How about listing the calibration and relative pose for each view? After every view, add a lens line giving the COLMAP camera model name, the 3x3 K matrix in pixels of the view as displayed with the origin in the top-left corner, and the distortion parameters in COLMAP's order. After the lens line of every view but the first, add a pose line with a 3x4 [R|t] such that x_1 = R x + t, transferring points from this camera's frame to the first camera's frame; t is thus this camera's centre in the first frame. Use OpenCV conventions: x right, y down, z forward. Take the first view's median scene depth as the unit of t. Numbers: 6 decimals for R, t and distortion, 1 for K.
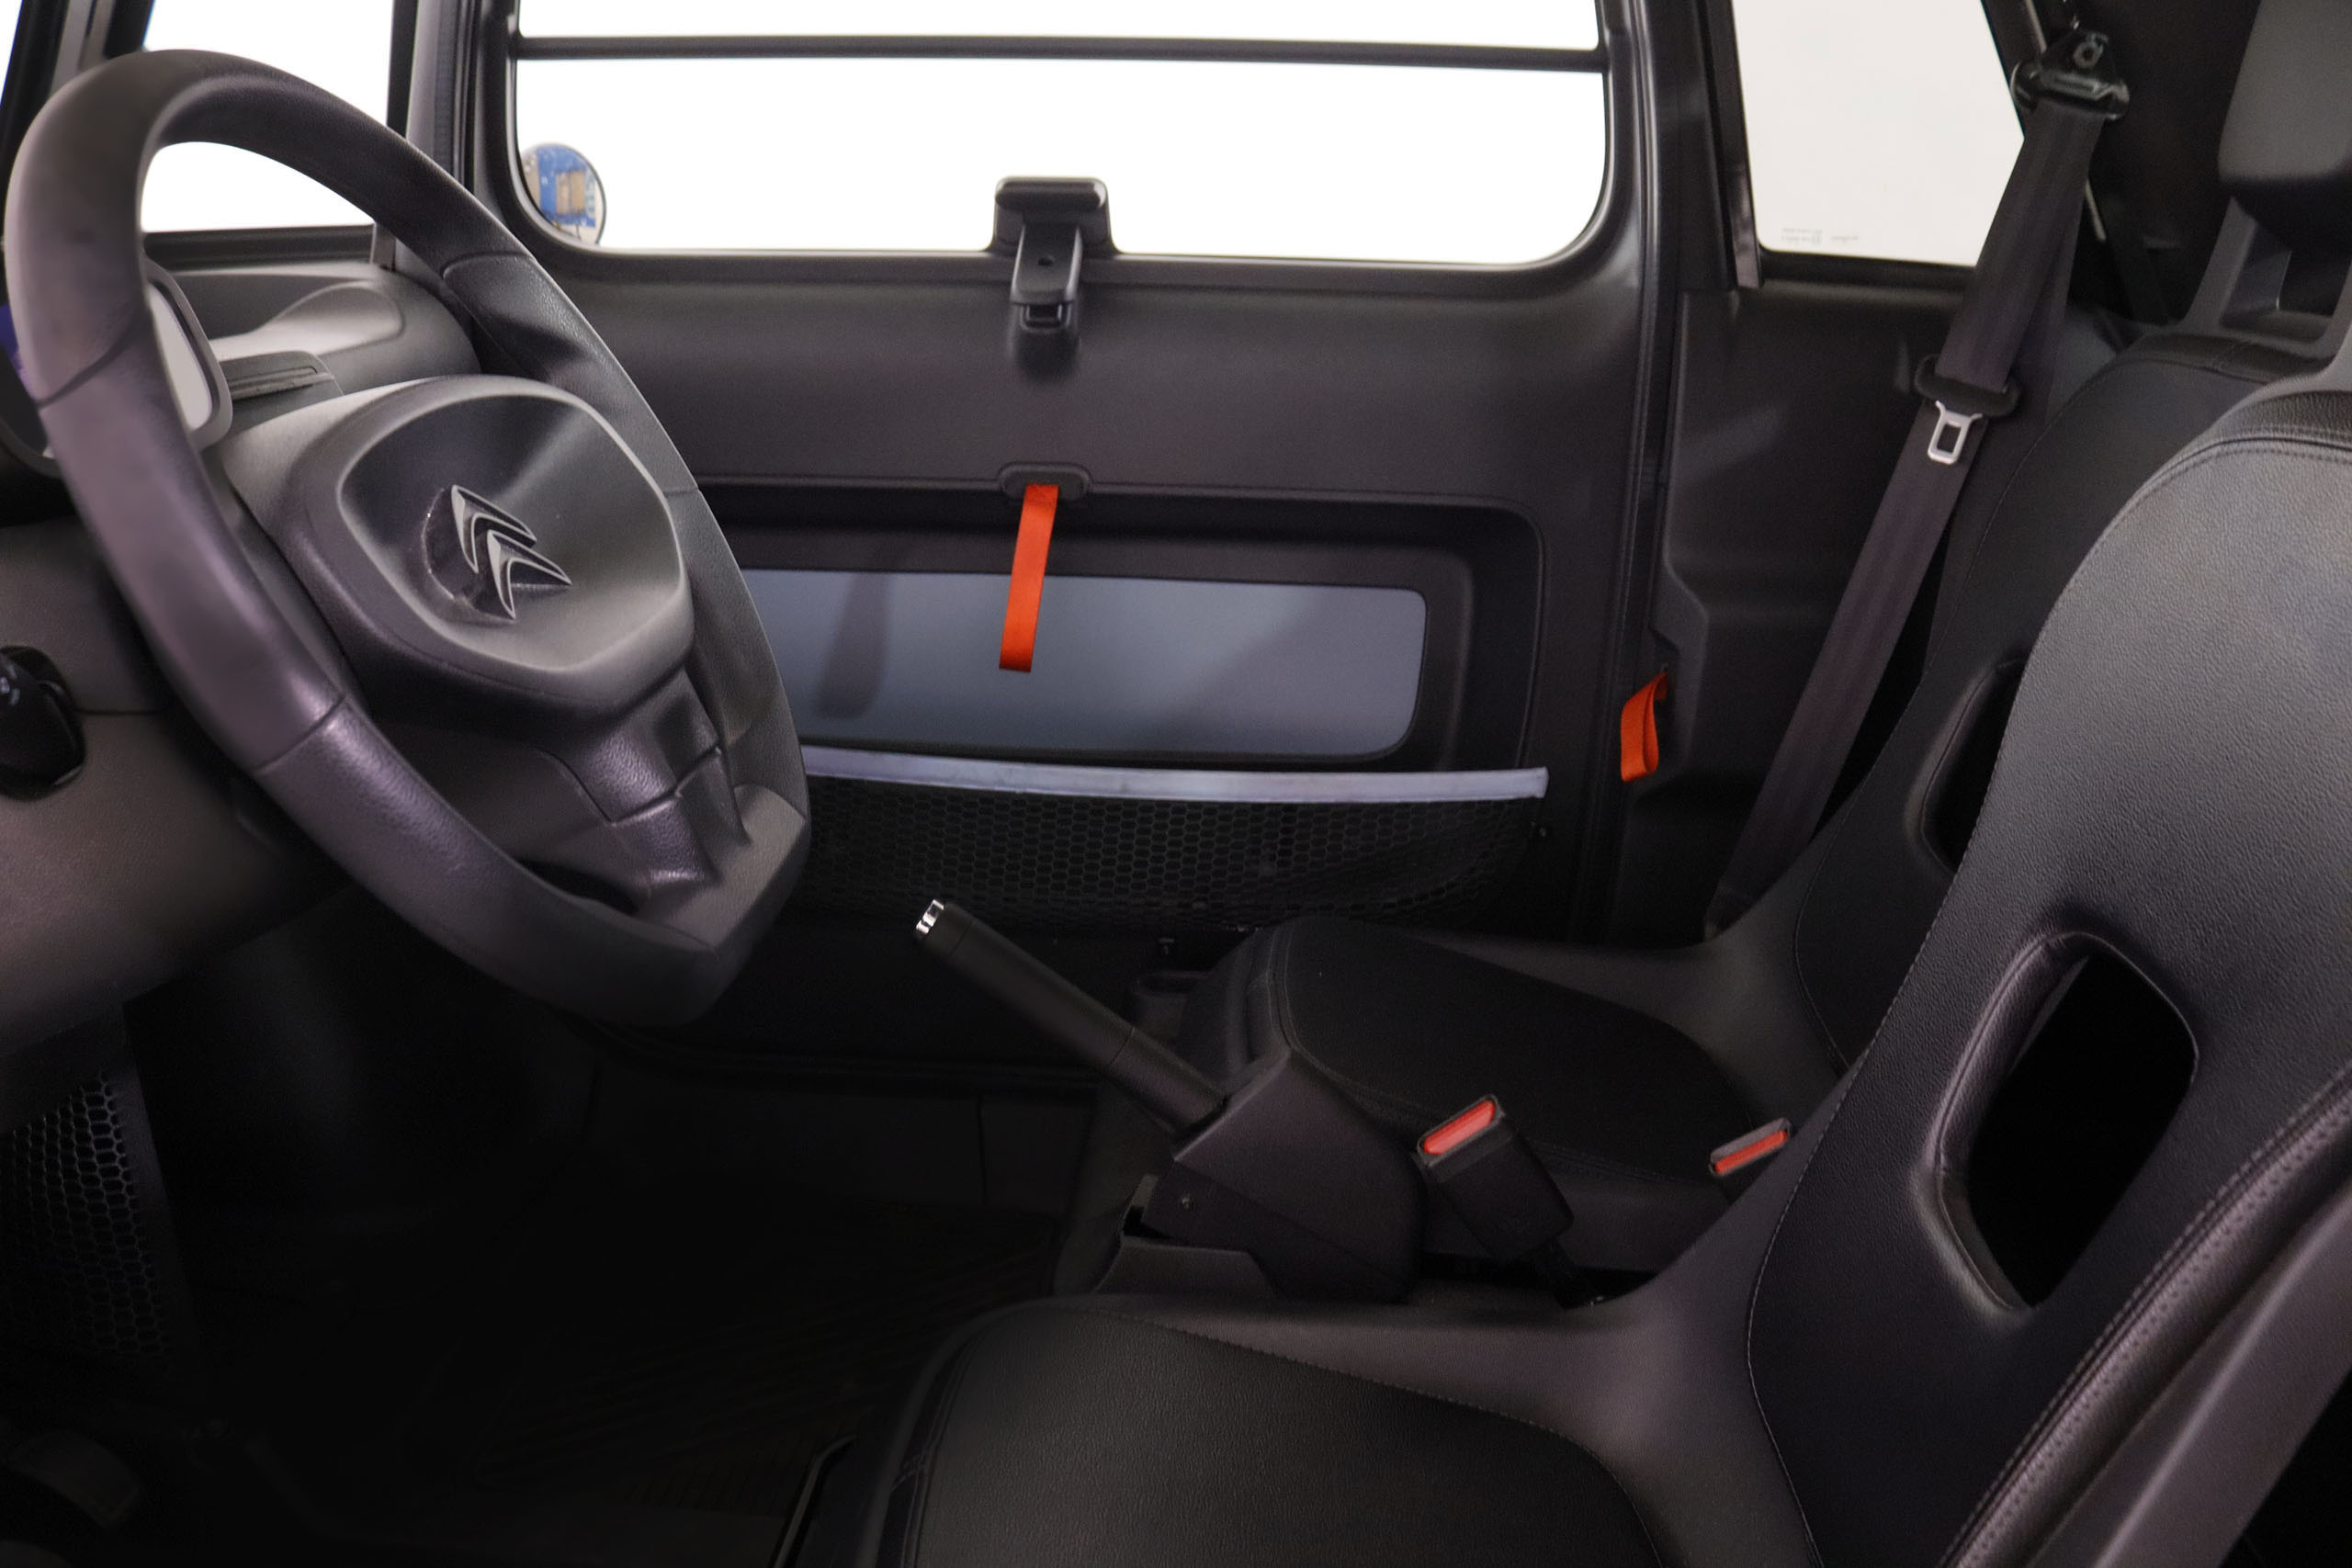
lens RADIAL K [[1970.3, 0, 1179.1], [0, 1970.3, 784.7], [0, 0, 1]] dist [-0.096460, 0.070672]
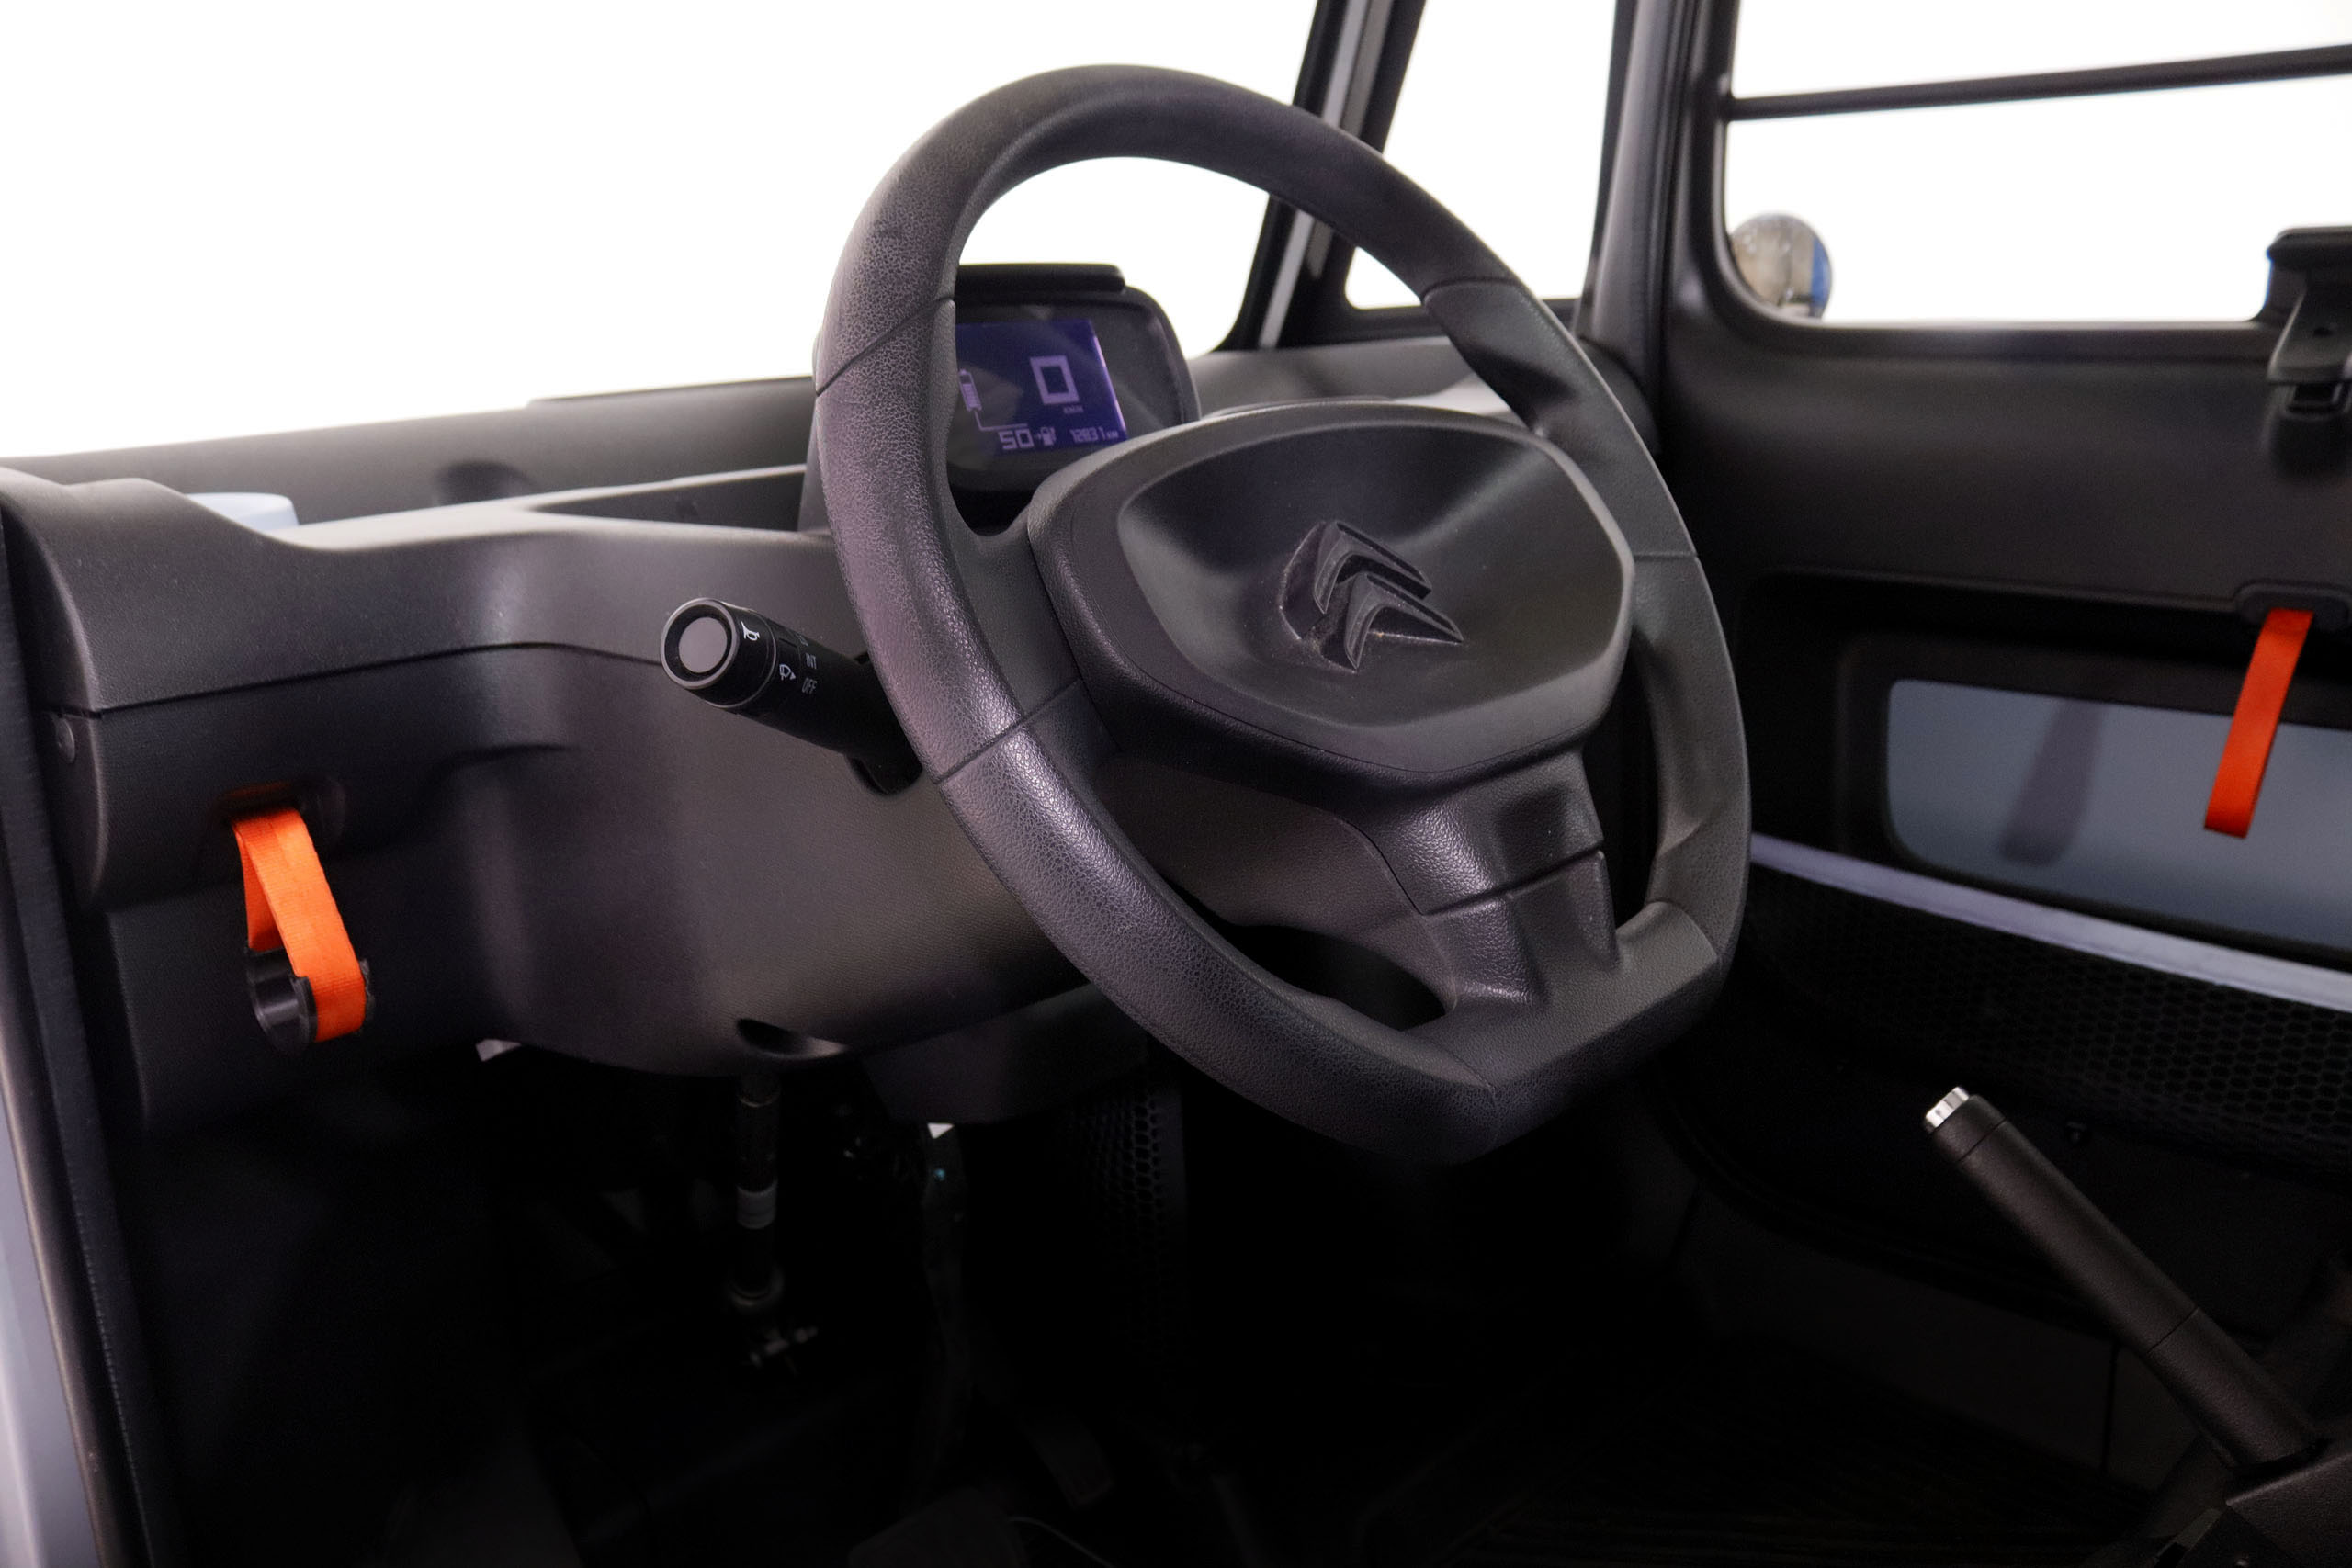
lens RADIAL K [[1970.3, 0, 1173.0], [0, 1970.3, 790.3], [0, 0, 1]] dist [-0.096460, 0.070672]
pose [[0.778533, 0.121543, -0.615722, 0.071175], [-0.155675, 0.987807, -0.001847, -0.007531], [0.607990, 0.097291, 0.787961, 0.117562]]
